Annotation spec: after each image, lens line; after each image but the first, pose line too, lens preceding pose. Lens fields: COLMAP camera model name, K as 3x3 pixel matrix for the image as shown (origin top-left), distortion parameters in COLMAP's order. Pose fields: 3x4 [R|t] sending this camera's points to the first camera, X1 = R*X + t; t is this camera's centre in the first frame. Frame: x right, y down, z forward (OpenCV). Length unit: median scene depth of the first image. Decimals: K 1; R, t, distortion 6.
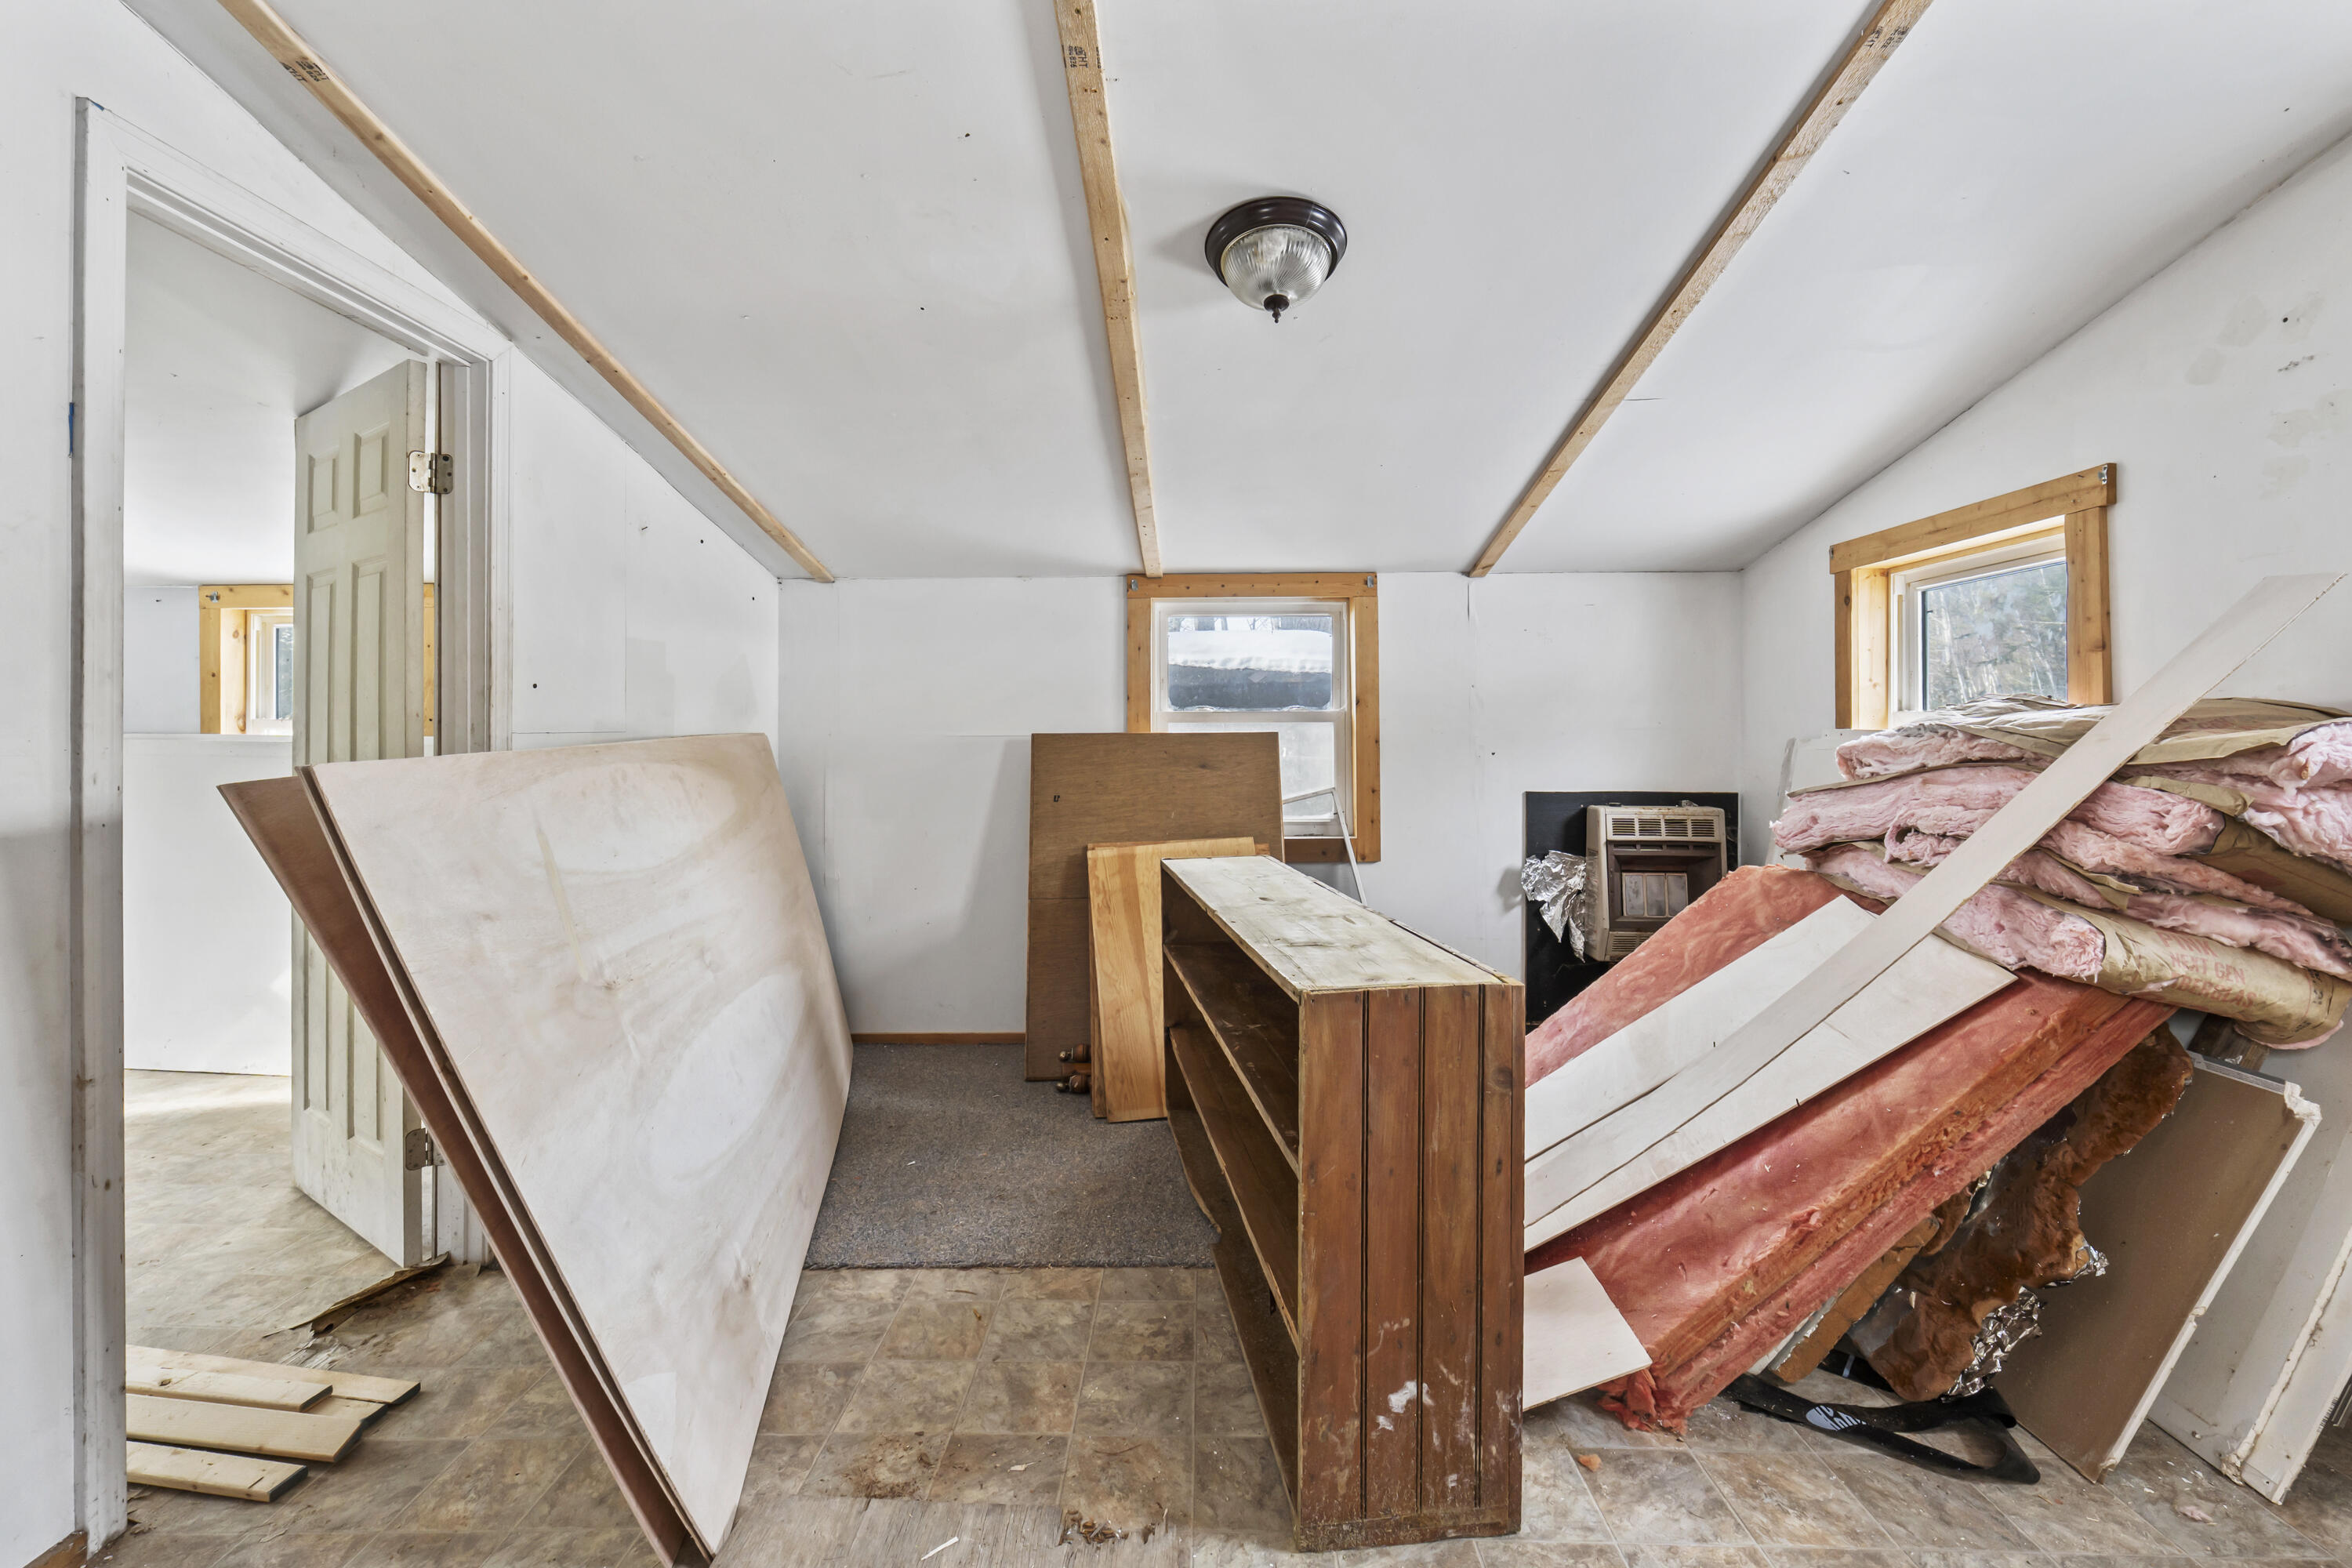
lens RADIAL K [[1012.7, 0, 1174.4], [0, 1012.7, 754.3], [0, 0, 1]] dist [-0.005047, -0.000573]
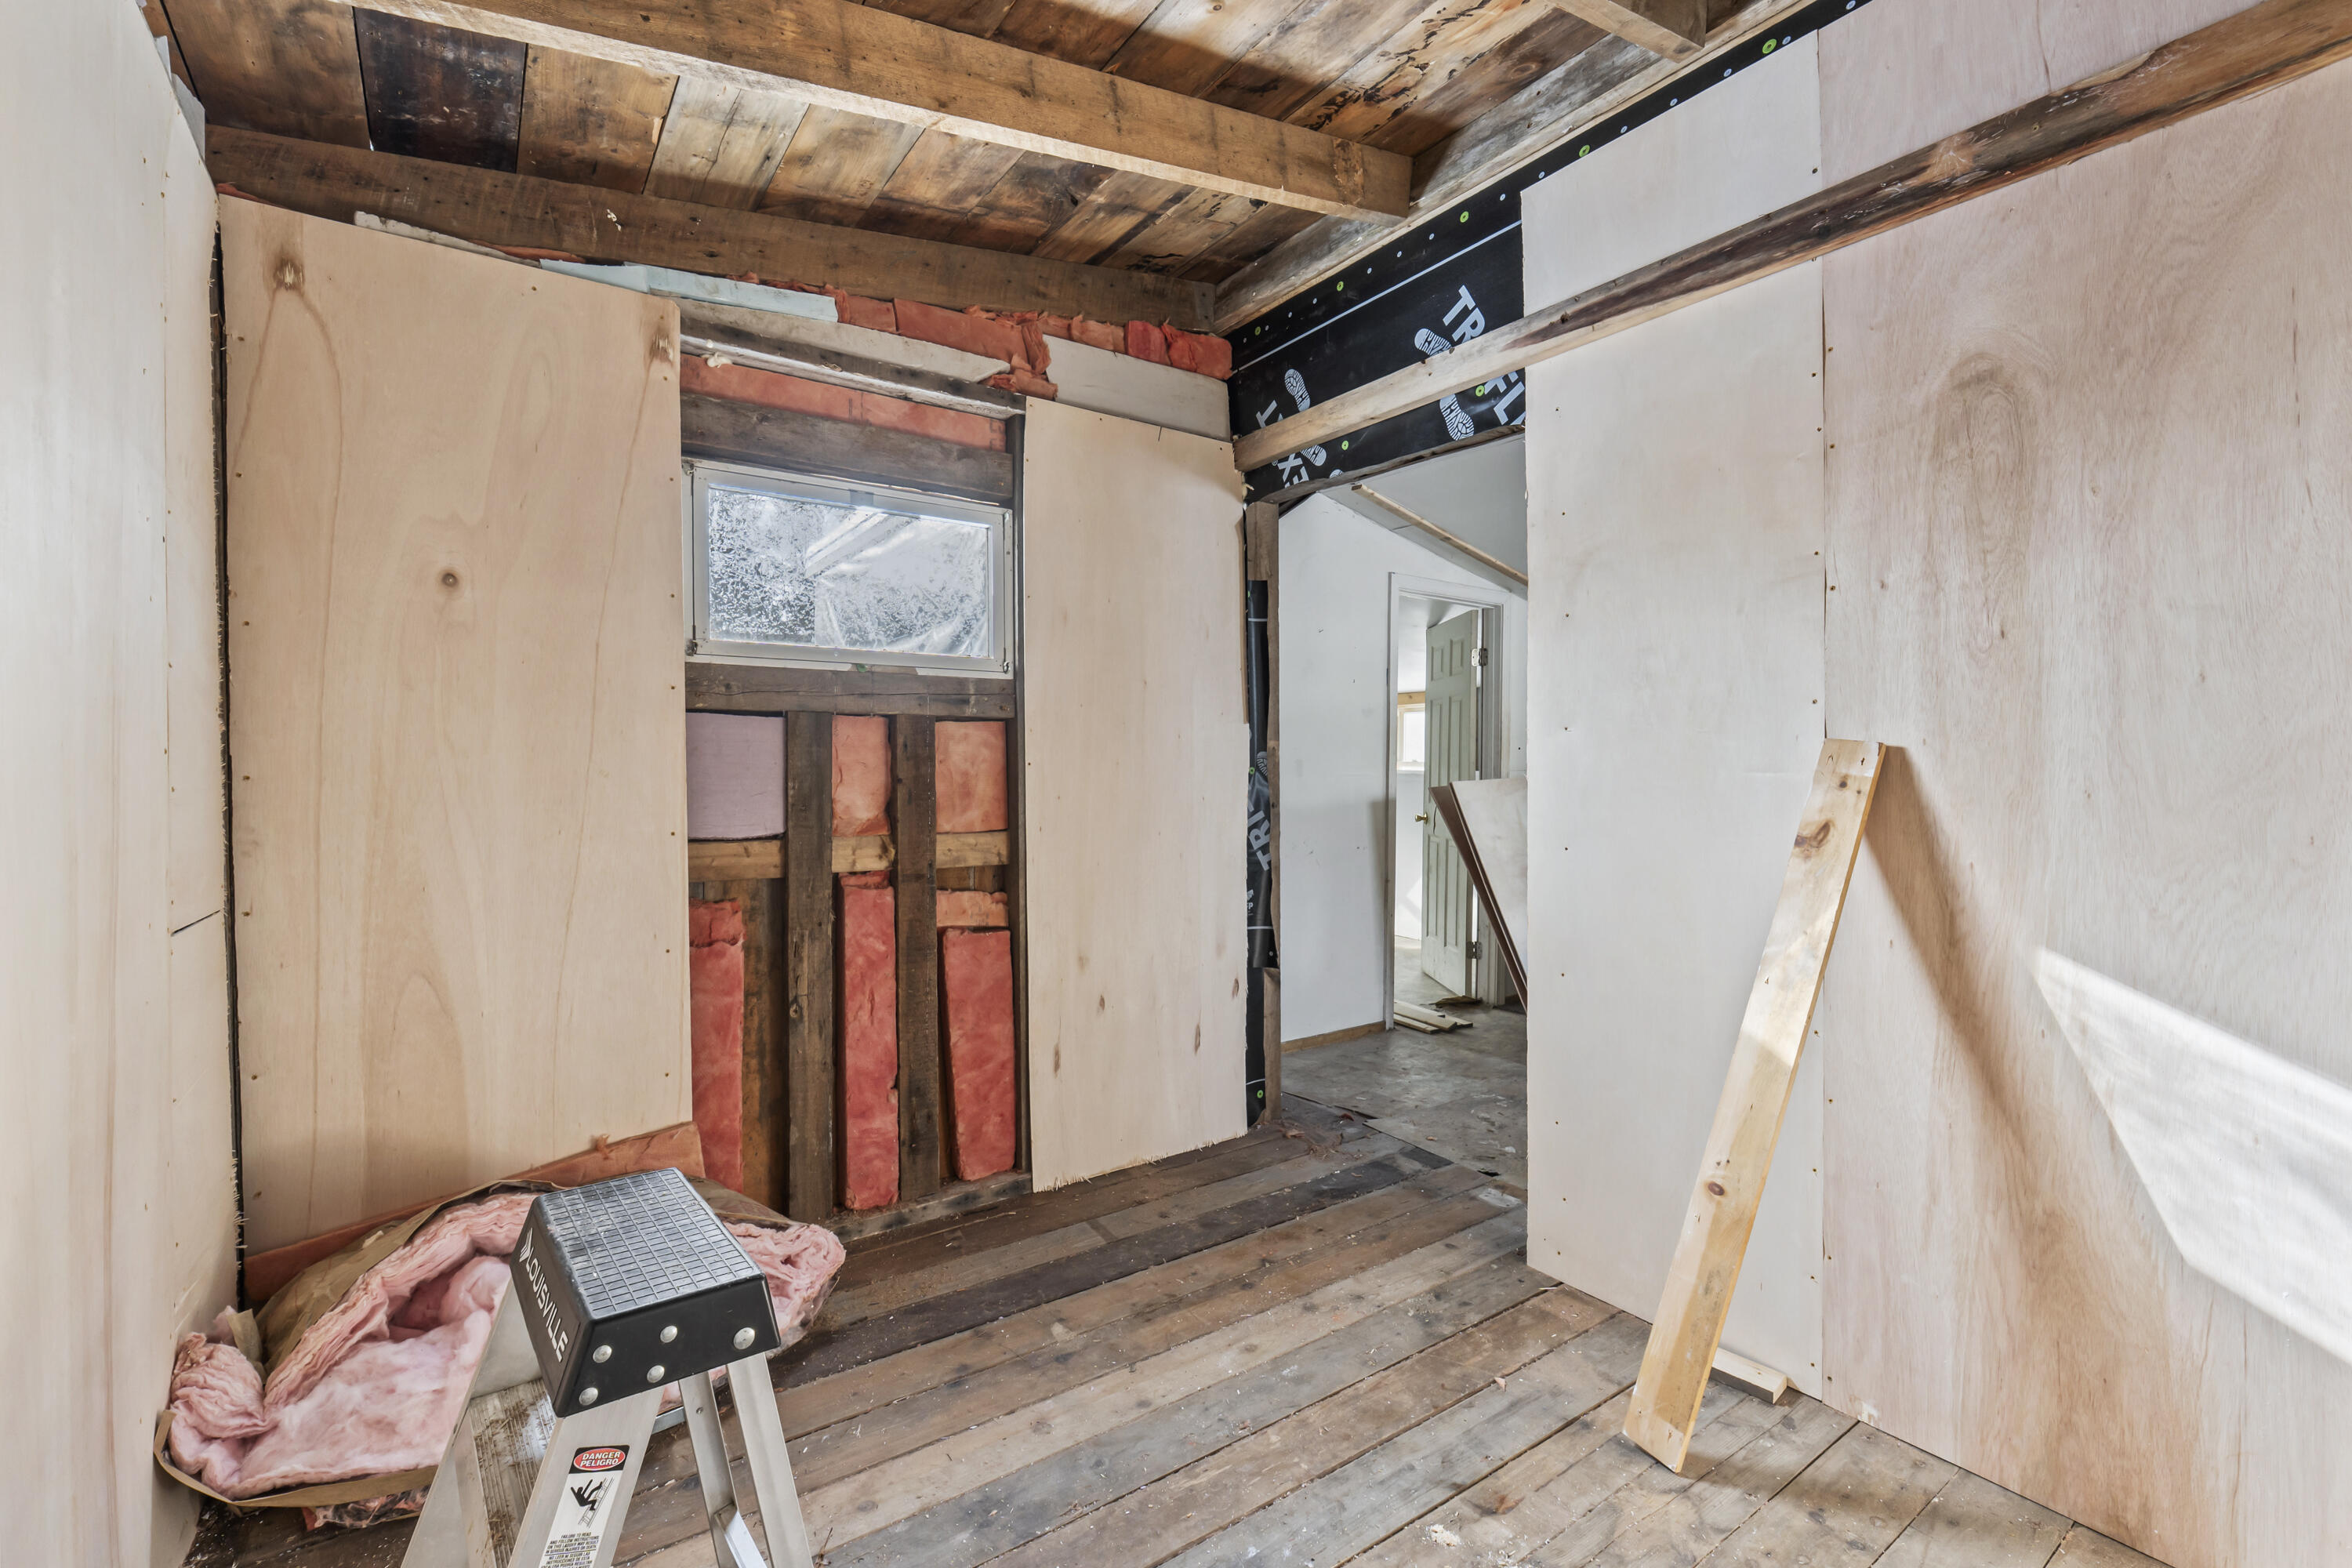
lens RADIAL K [[994.8, 0, 1158.8], [0, 994.8, 773.1], [0, 0, 1]] dist [-0.000496, -0.000314]
pose [[0.597004, 0.007915, -0.802199, 0.655688], [-0.011479, 0.999933, 0.001323, -0.007647], [0.802156, 0.008419, 0.597055, -0.950002]]
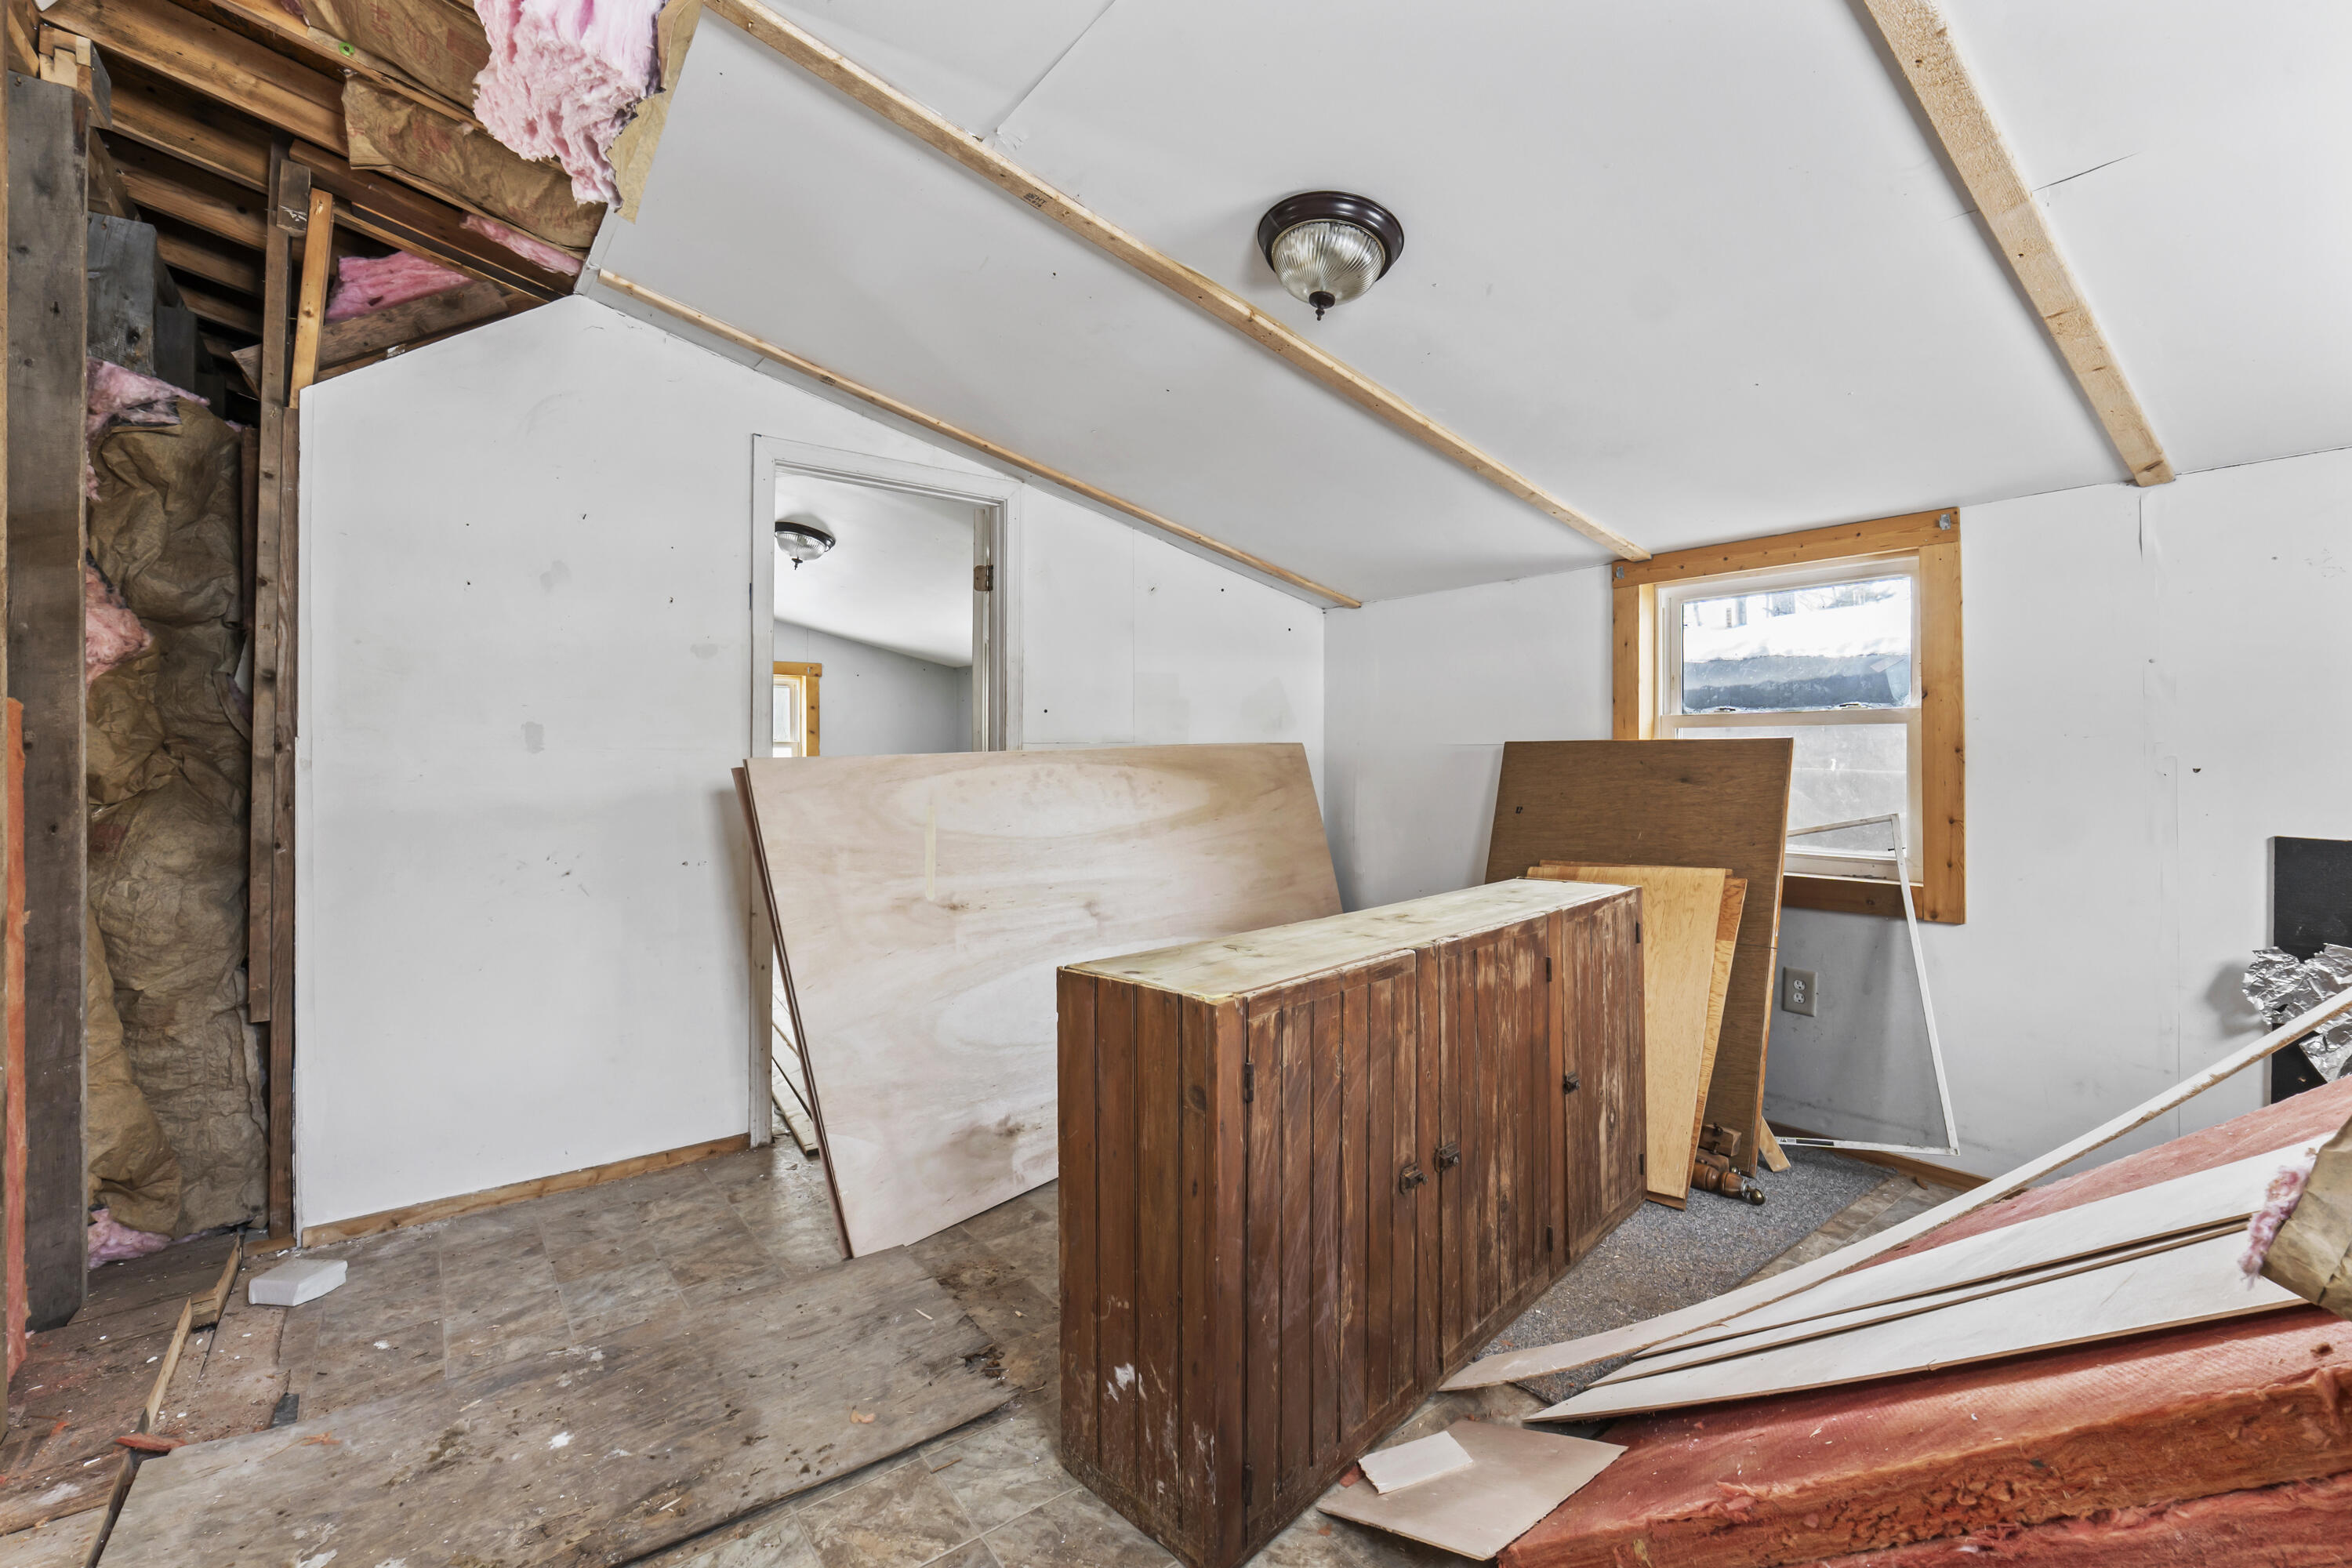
lens RADIAL K [[994.8, 0, 1158.8], [0, 994.8, 773.1], [0, 0, 1]] dist [-0.000496, -0.000314]
pose [[0.623391, 0.017932, -0.781705, 0.645900], [-0.012819, 0.999837, 0.012713, 0.002064], [0.781805, 0.002095, 0.623519, 0.242156]]
